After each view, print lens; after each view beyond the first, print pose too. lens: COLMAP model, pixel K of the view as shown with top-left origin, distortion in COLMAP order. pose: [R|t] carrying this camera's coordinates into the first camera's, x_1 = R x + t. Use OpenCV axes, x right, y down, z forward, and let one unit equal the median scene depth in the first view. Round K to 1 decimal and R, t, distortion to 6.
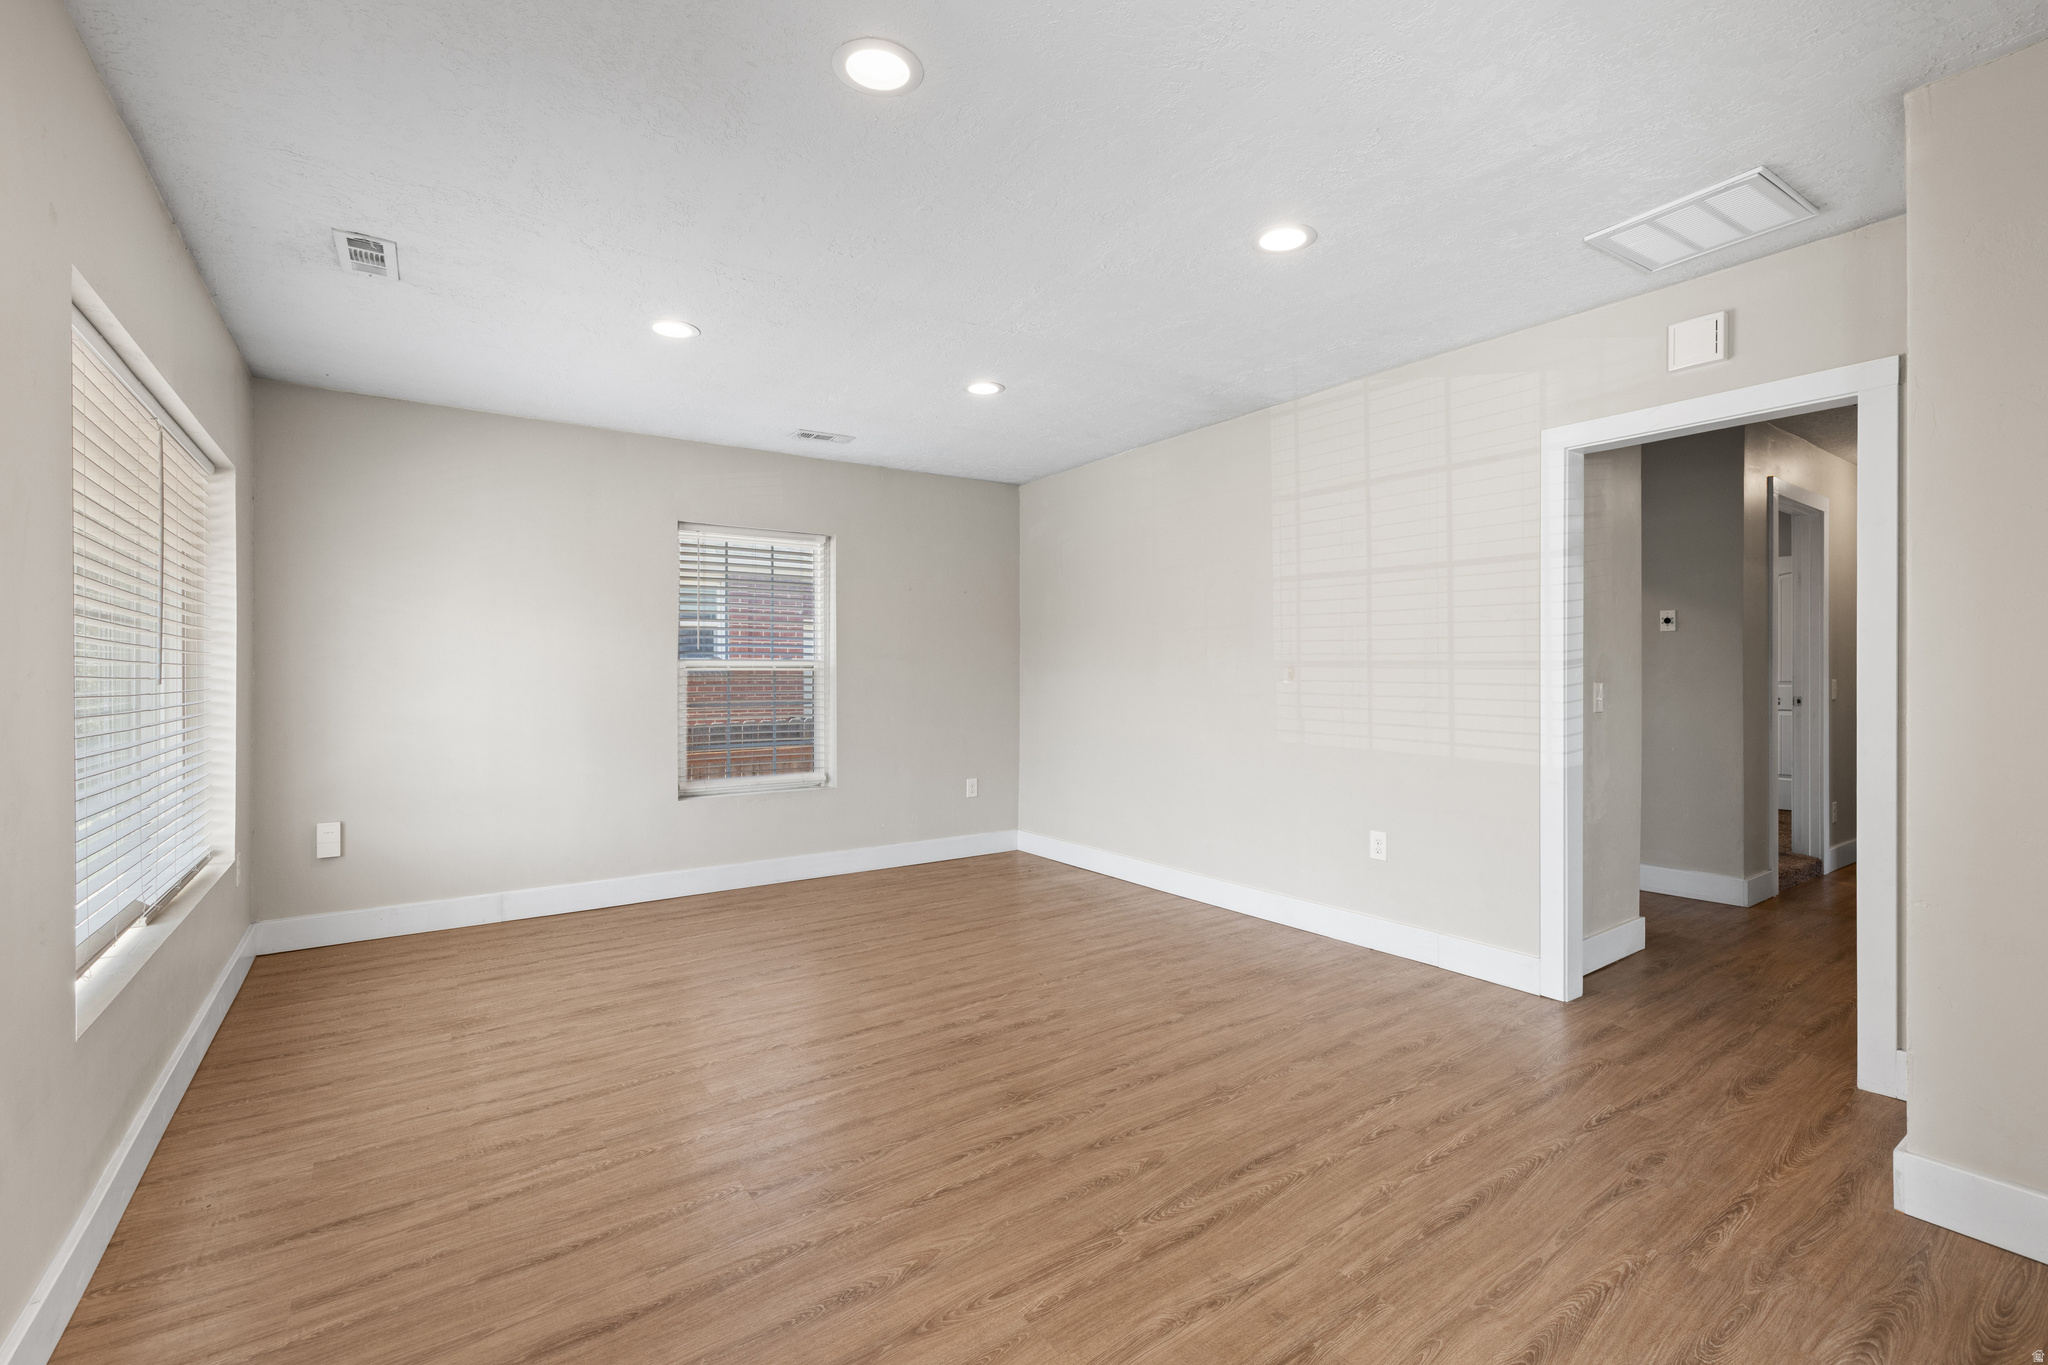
lens RADIAL K [[892.6, 0, 1026.7], [0, 892.6, 668.4], [0, 0, 1]] dist [-0.003807, 0.003462]
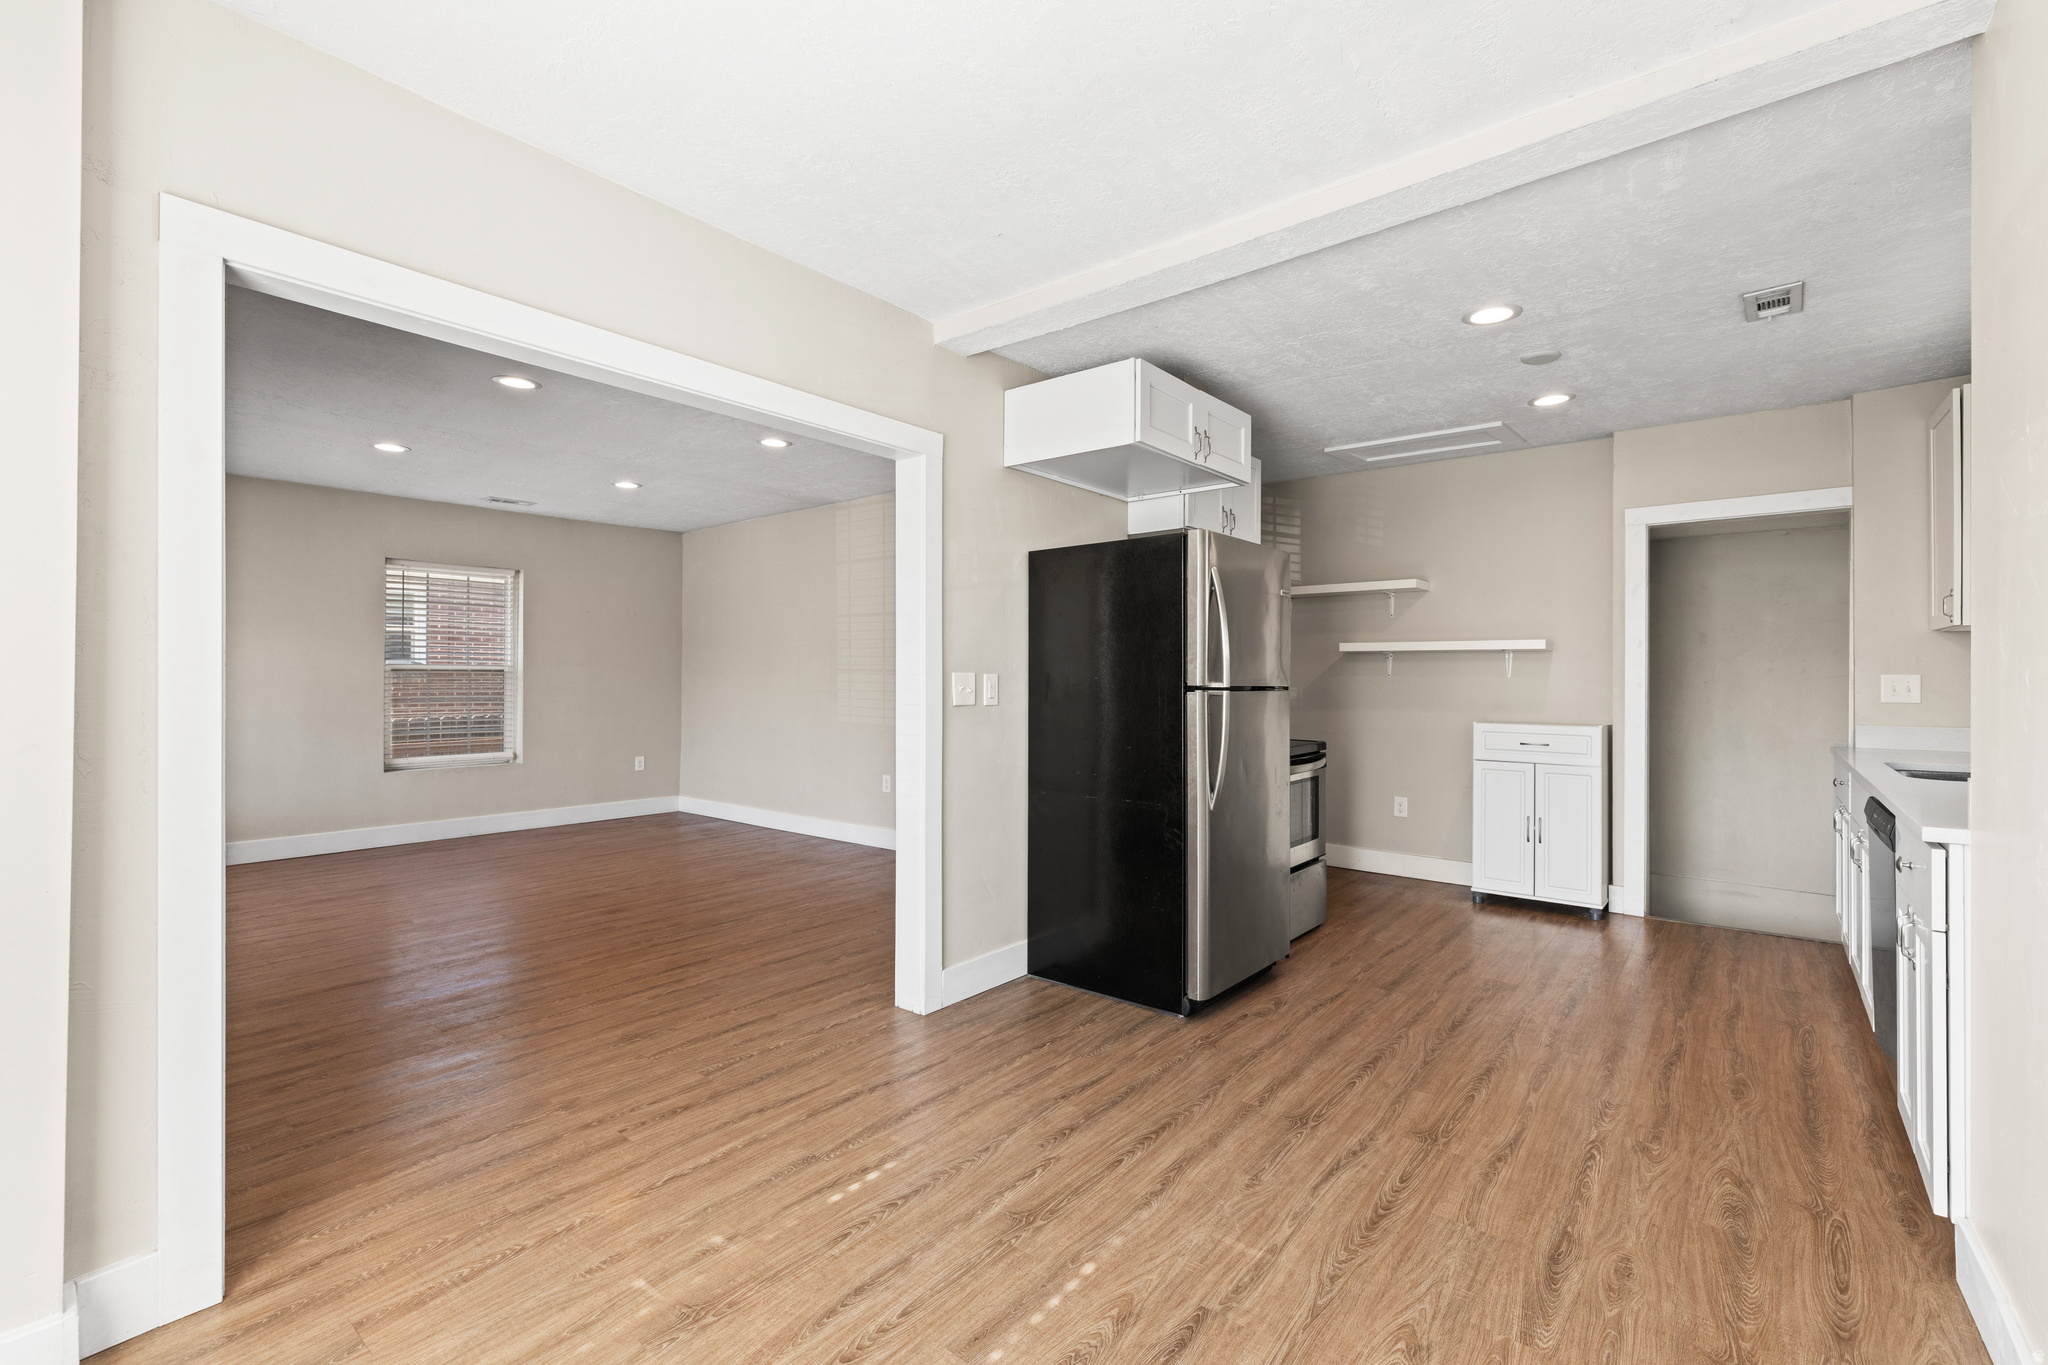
lens RADIAL K [[892.6, 0, 1028.6], [0, 892.6, 687.8], [0, 0, 1]] dist [-0.003807, 0.003462]
pose [[0.964053, -0.001352, 0.265707, 0.229126], [-0.003155, 0.999858, 0.016533, -0.003537], [-0.265691, -0.016776, 0.963912, -0.683195]]
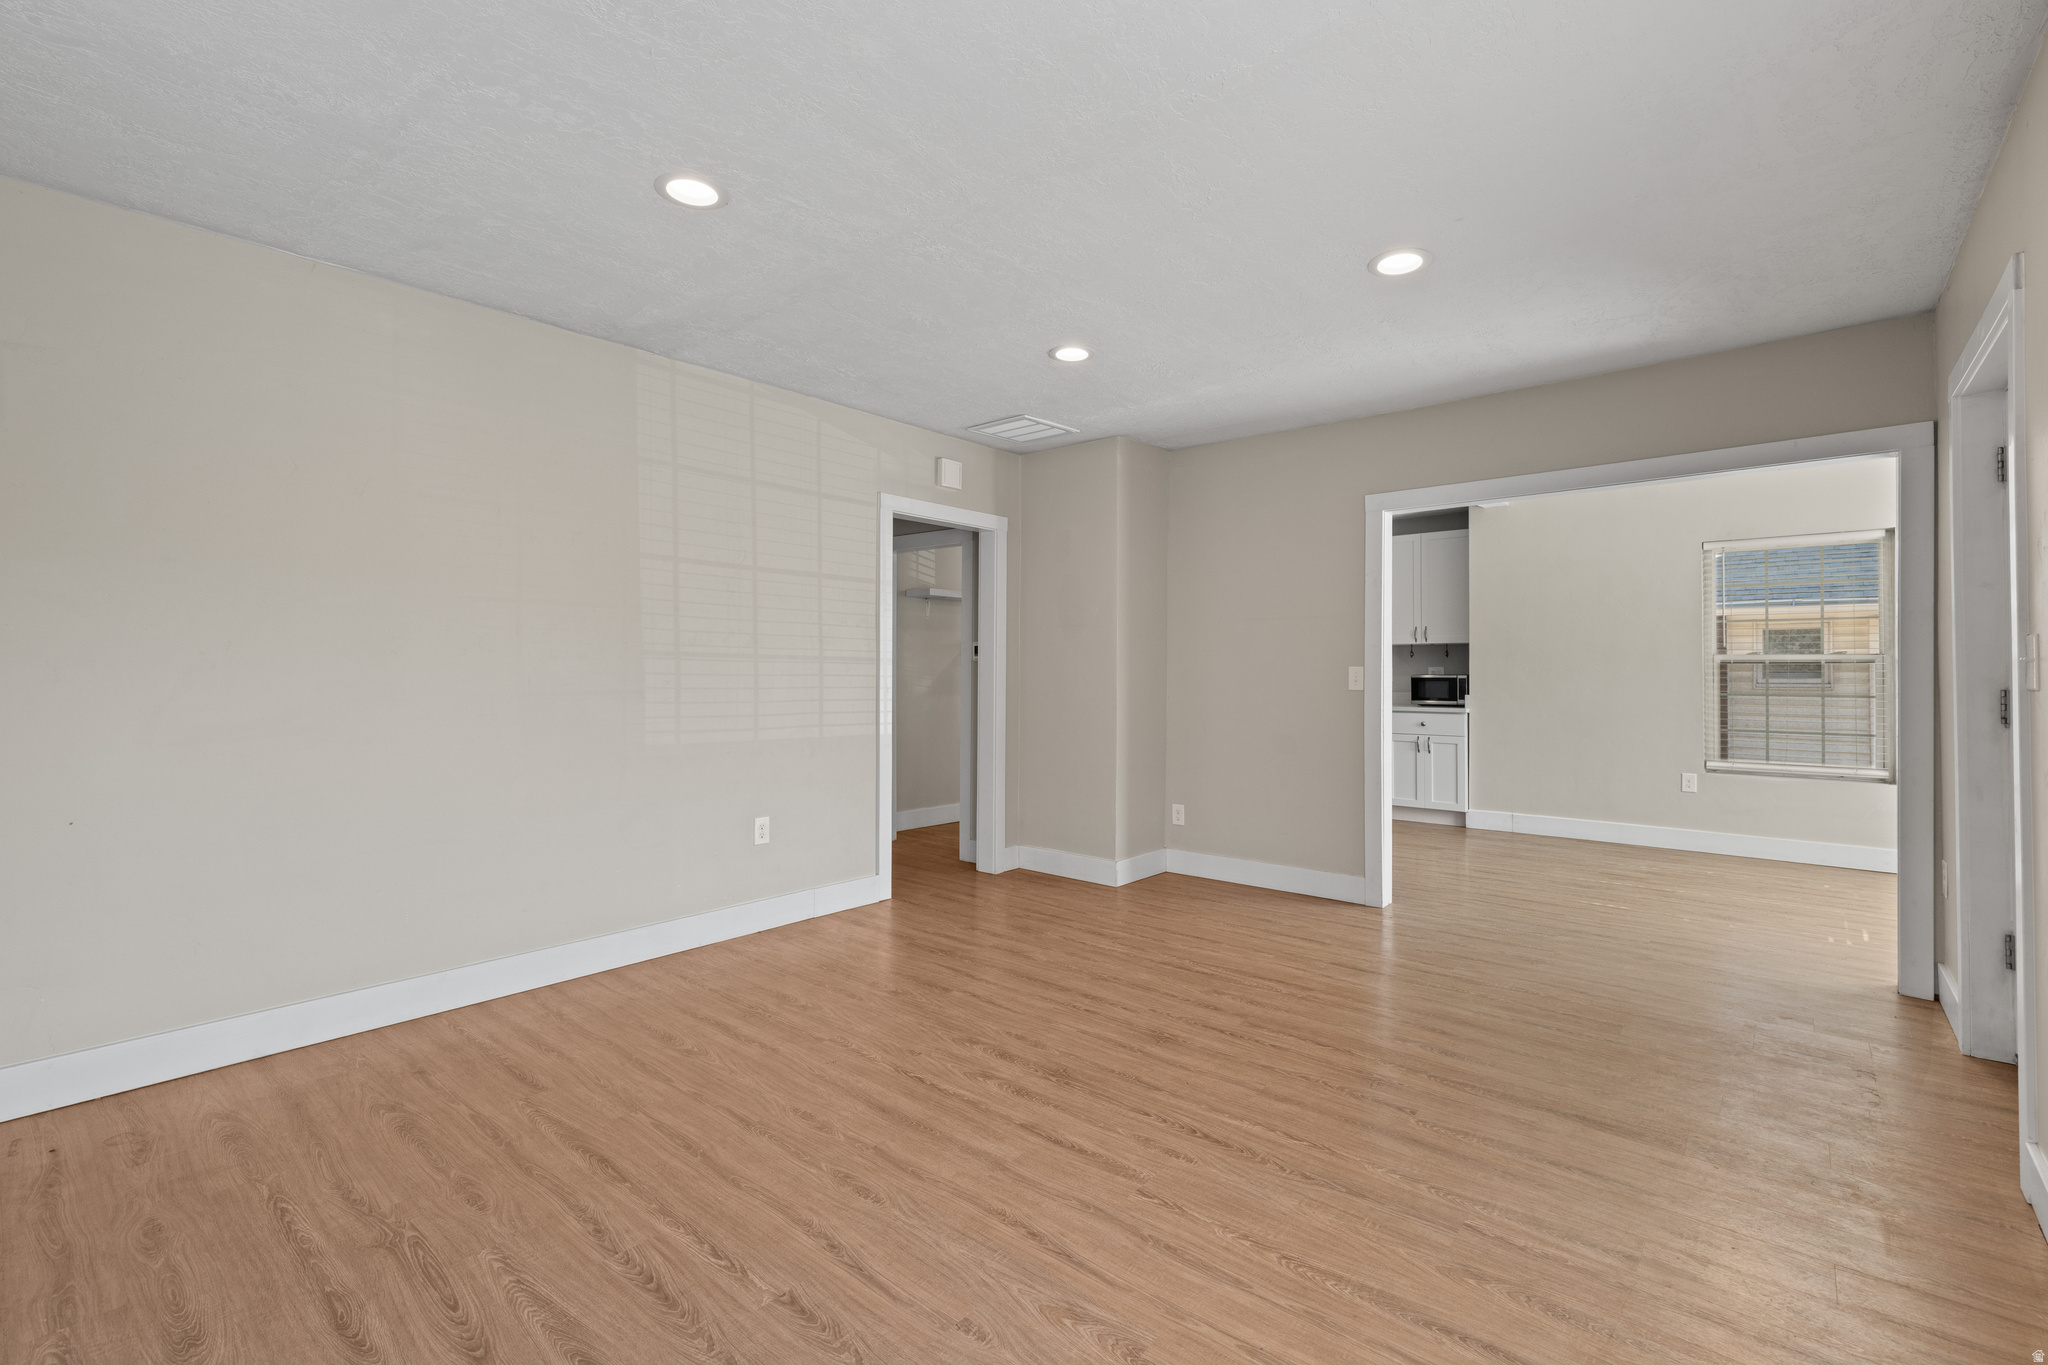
lens RADIAL K [[892.6, 0, 1032.1], [0, 892.6, 659.6], [0, 0, 1]] dist [-0.003807, 0.003462]
pose [[-0.242573, 0.014033, 0.970032, -0.773057], [-0.007008, 0.999844, -0.016216, 0.012662], [-0.970108, -0.010732, -0.242437, 1.035522]]
